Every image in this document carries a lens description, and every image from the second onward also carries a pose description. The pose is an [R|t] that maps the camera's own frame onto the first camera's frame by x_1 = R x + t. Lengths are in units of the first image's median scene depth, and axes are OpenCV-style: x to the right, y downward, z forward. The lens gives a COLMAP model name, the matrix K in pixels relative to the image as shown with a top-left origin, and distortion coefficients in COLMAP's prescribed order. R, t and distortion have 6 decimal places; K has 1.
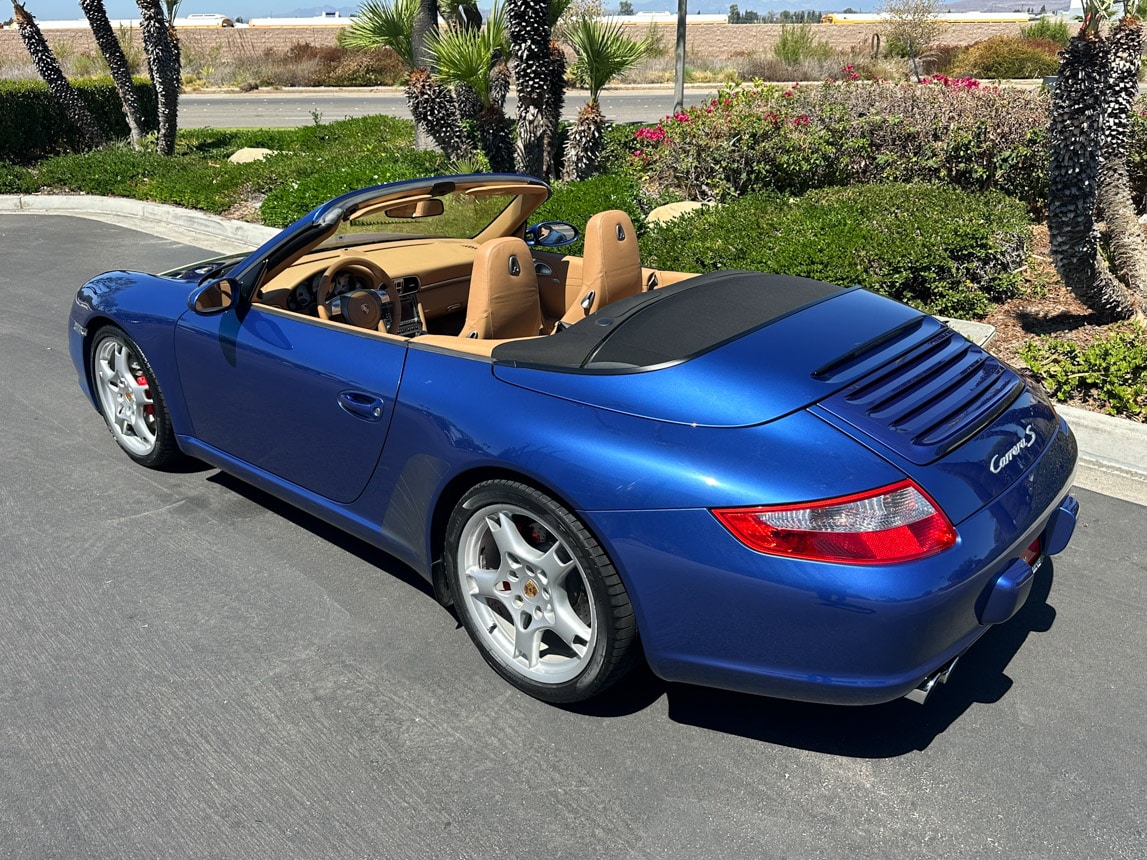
lens RADIAL K [[946.3, 0, 580.5], [0, 946.3, 436.7], [0, 0, 1]] dist [0.007639, 0.001032]
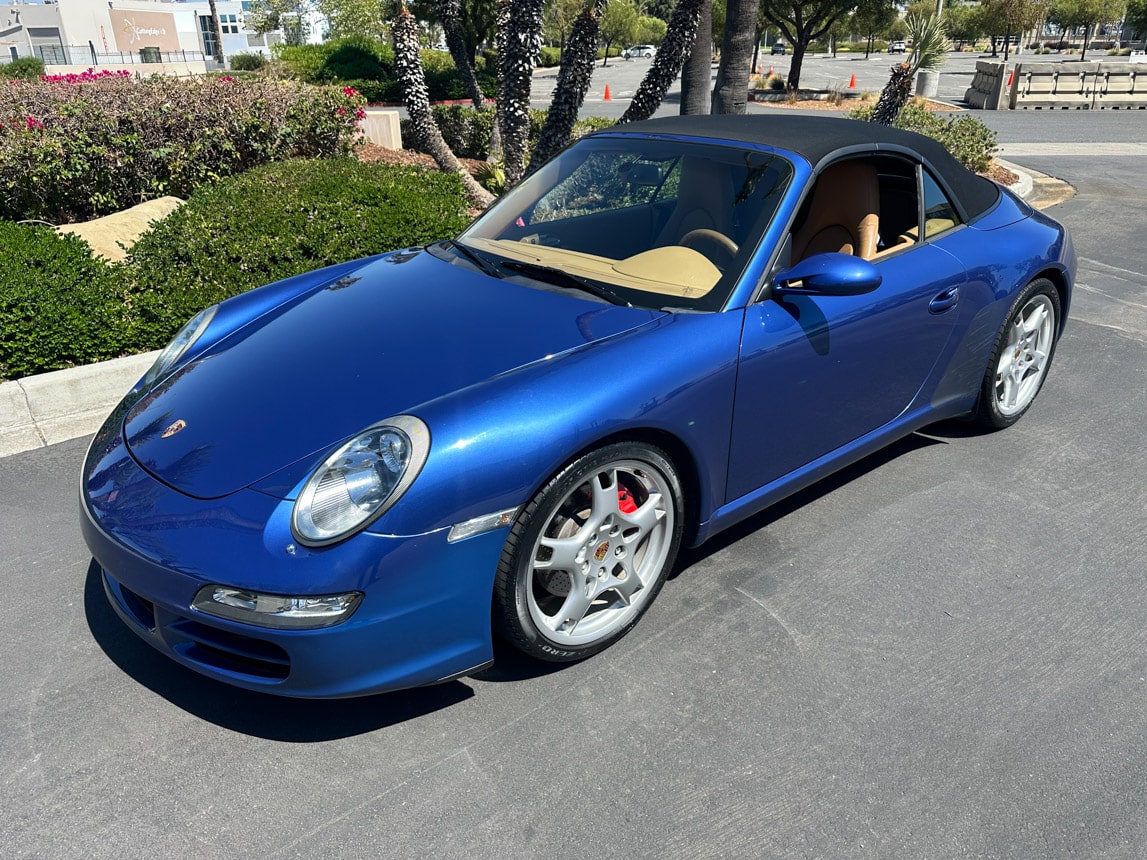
lens RADIAL K [[818.7, 0, 574.1], [0, 818.7, 437.3], [0, 0, 1]] dist [0.002007, -0.006729]
pose [[0.176014, -0.418020, 0.891223, -0.447362], [0.388514, 0.861361, 0.327283, -0.140244], [-0.904476, 0.288646, 0.314018, 0.406033]]
